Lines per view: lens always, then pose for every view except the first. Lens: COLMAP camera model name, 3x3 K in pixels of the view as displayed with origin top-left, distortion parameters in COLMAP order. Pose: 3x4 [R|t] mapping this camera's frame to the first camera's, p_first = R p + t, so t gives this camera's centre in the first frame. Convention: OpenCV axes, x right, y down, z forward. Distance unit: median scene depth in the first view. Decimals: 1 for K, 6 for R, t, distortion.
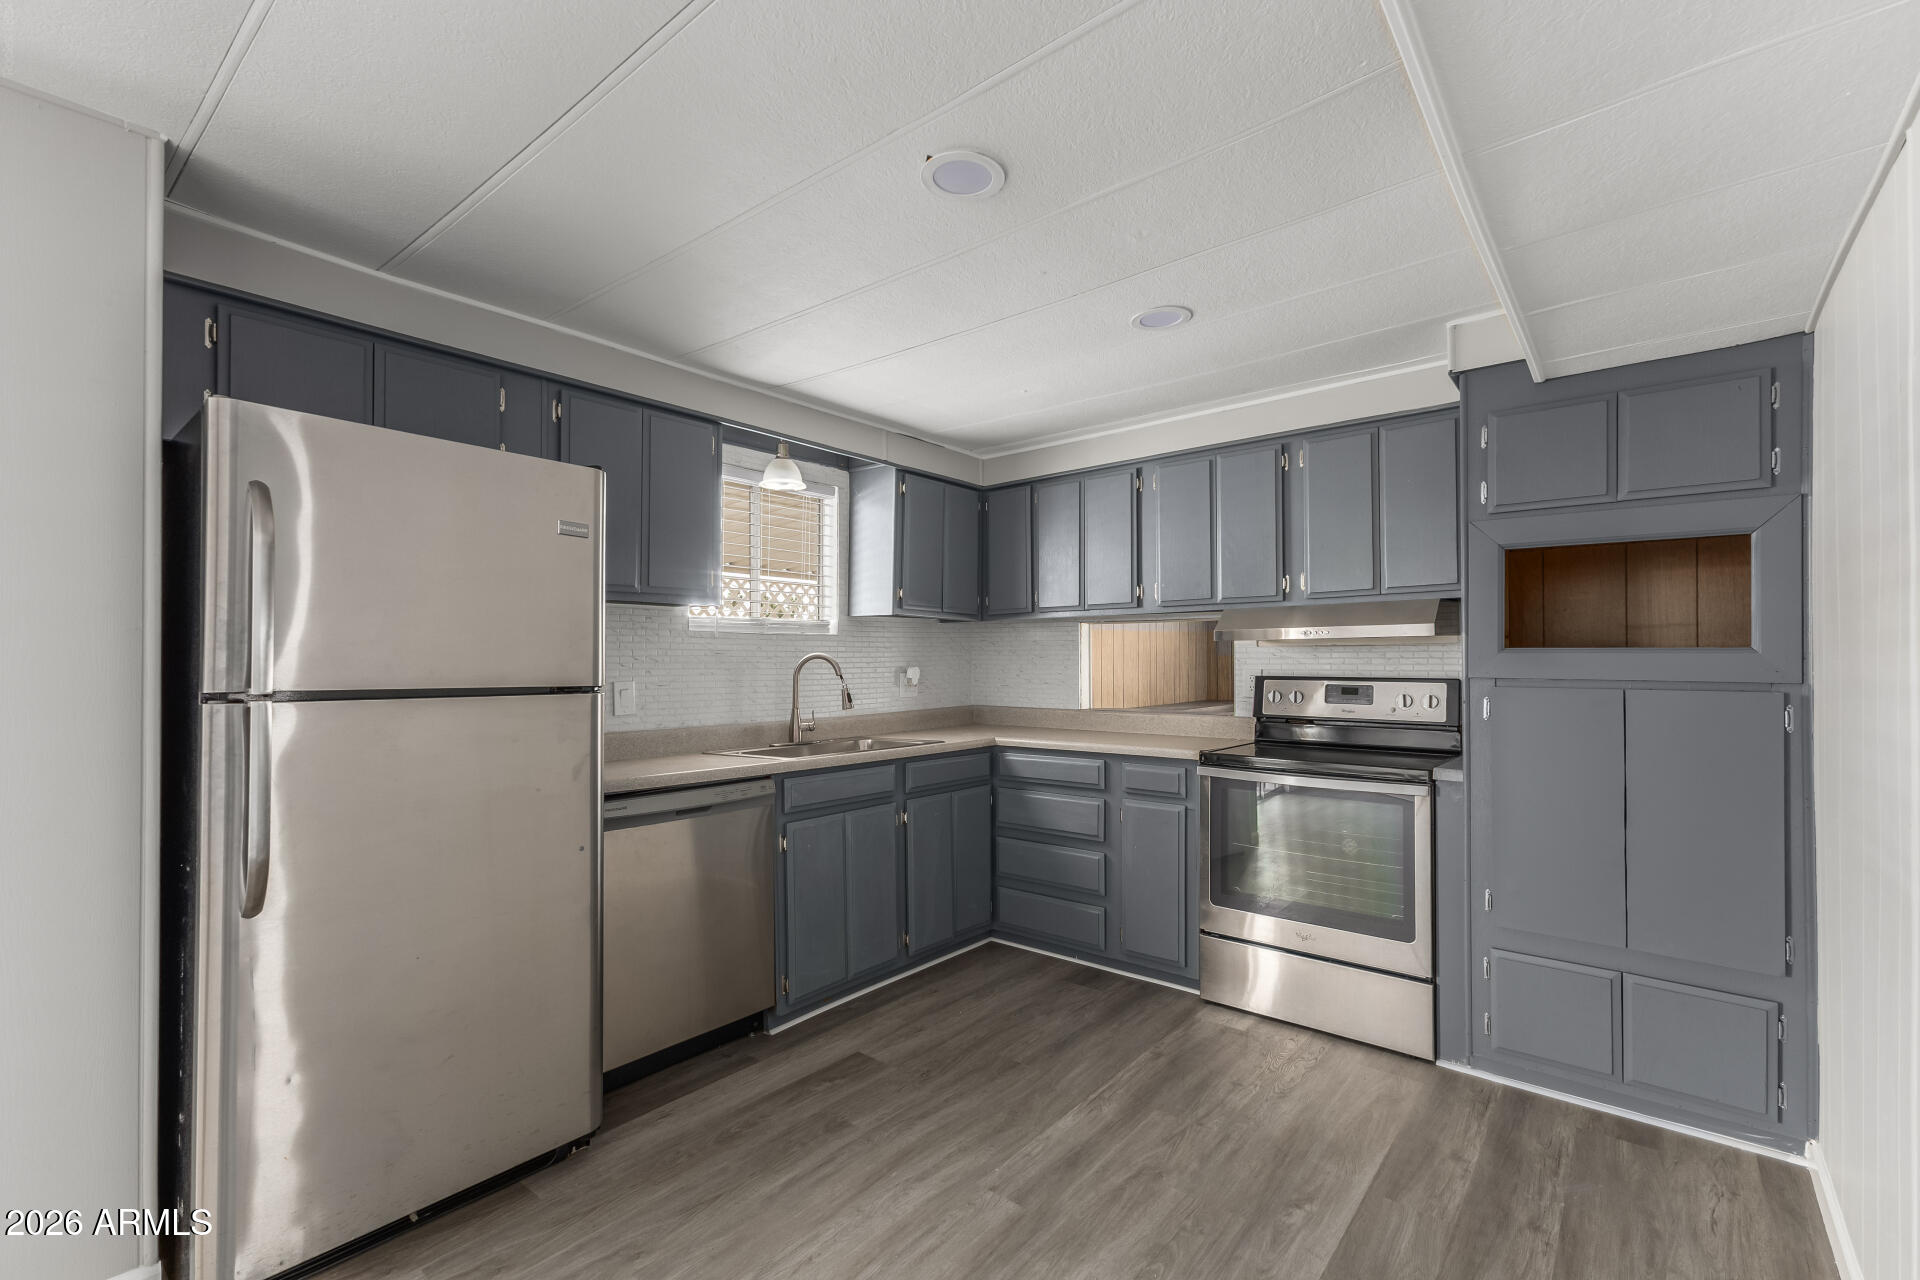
lens RADIAL K [[843.6, 0, 958.7], [0, 843.6, 655.1], [0, 0, 1]] dist [0.011354, -0.007344]
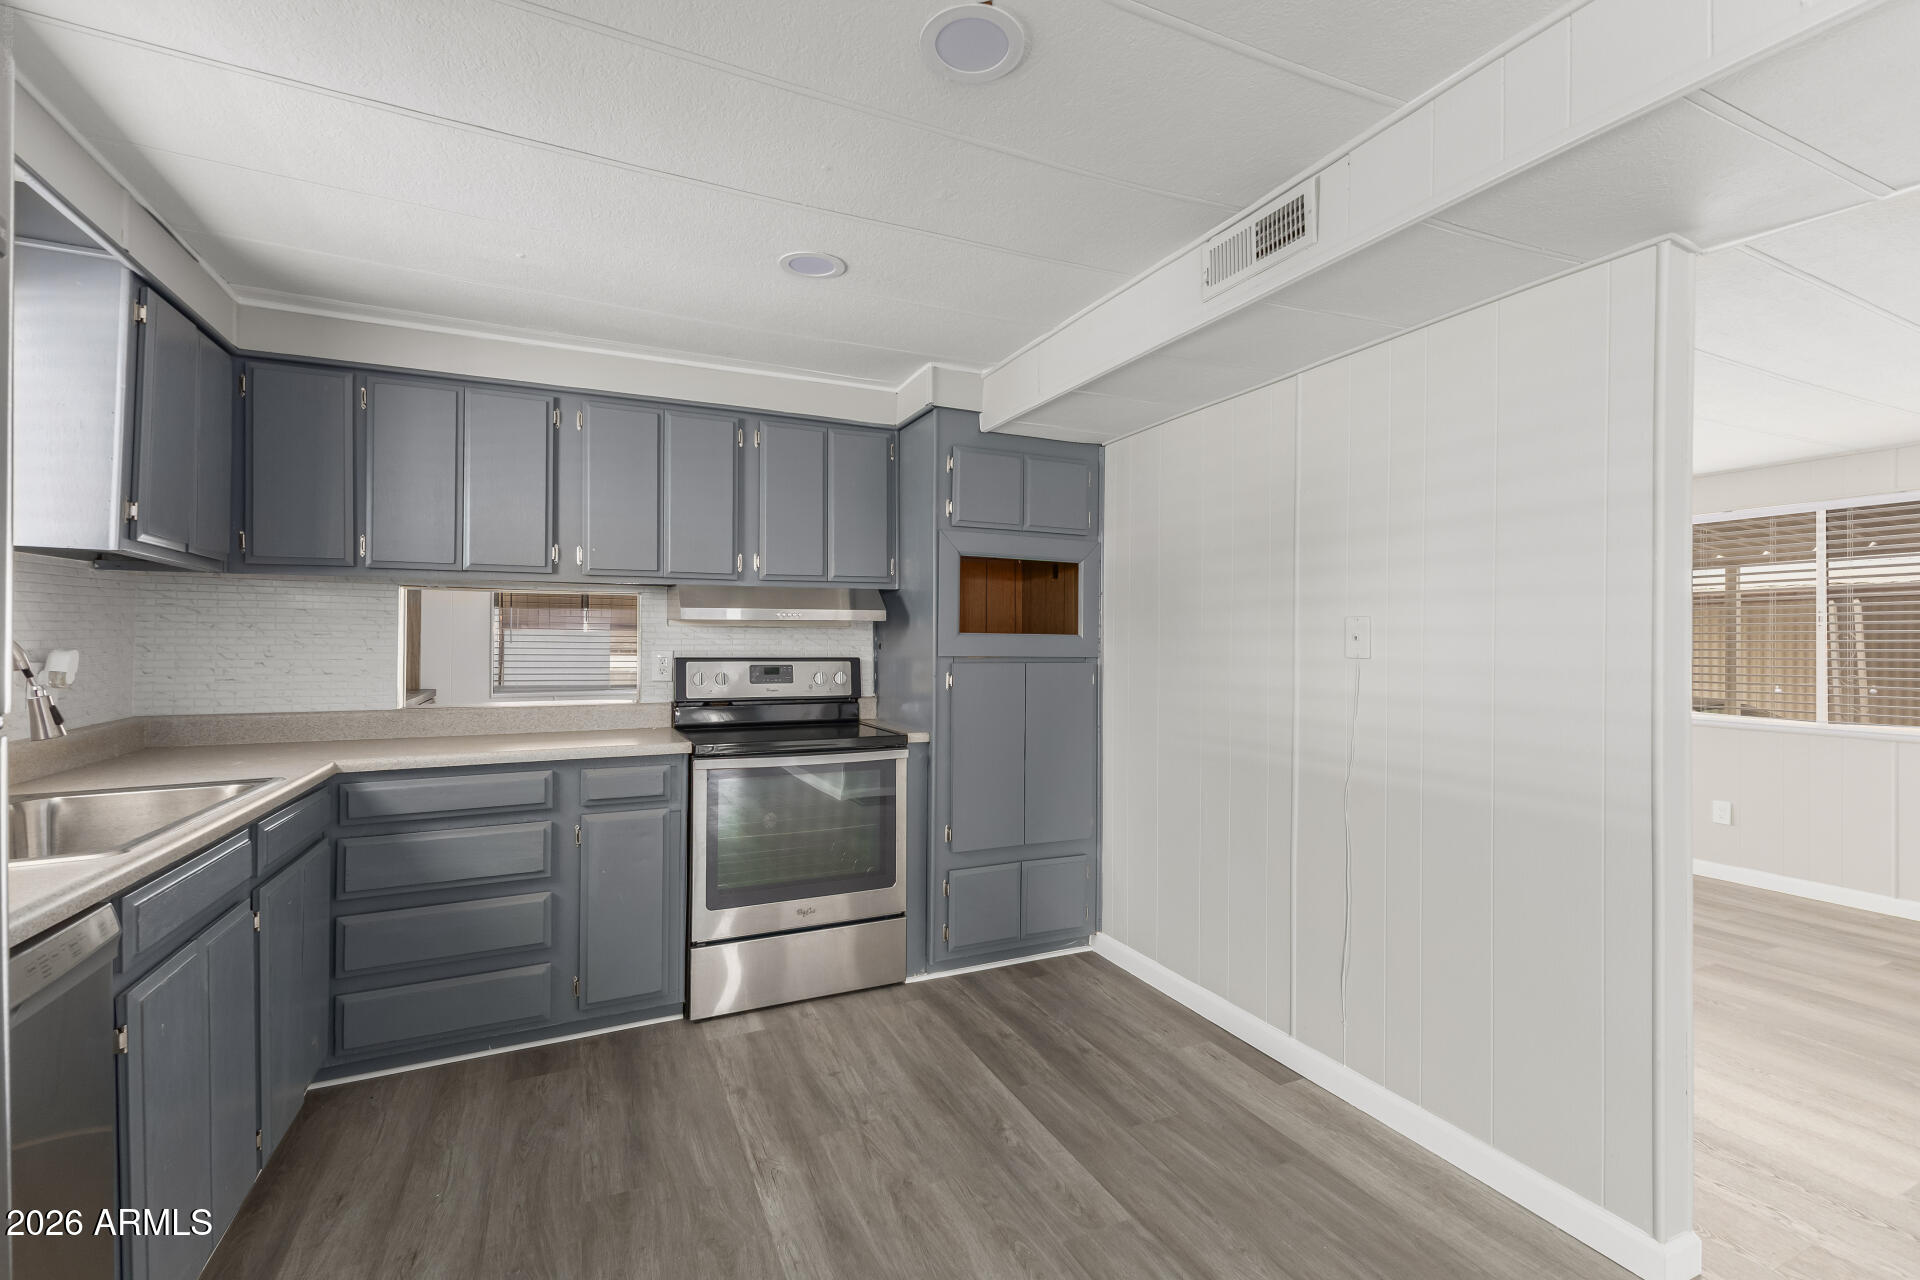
lens RADIAL K [[835.8, 0, 985.6], [0, 835.8, 638.4], [0, 0, 1]] dist [0.008247, -0.000278]
pose [[0.413746, 0.006291, 0.910371, -0.397564], [-0.011227, 0.999935, -0.001808, 0.001575], [-0.910323, -0.009473, 0.413790, 0.361485]]
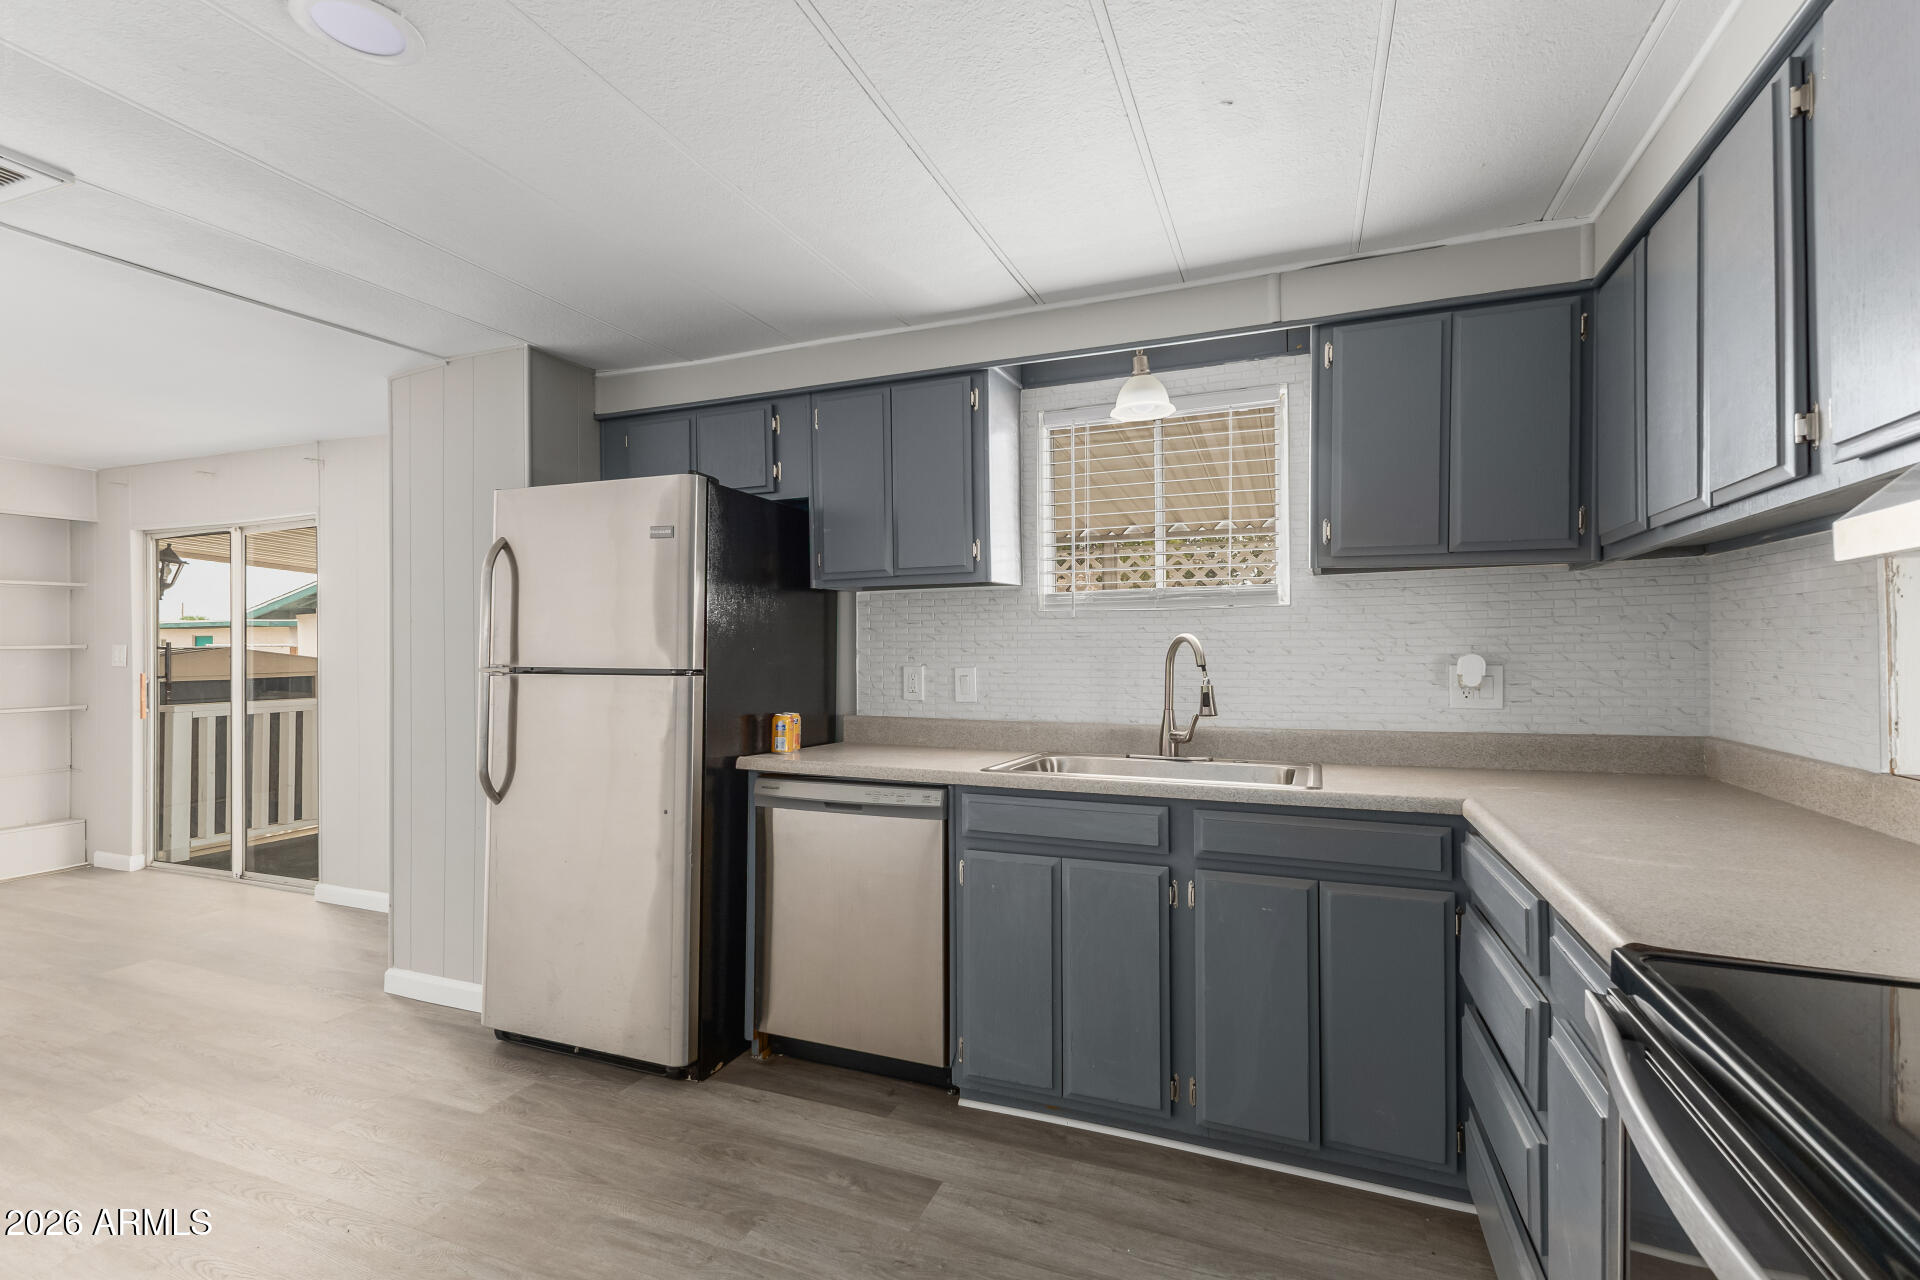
lens RADIAL K [[821.4, 0, 987.1], [0, 821.4, 643.6], [0, 0, 1]] dist [0.001791, -0.000015]
pose [[0.315188, -0.008148, -0.948994, 0.499682], [0.010031, 0.999936, -0.005254, 0.008843], [0.948976, -0.007863, 0.315250, 0.719444]]
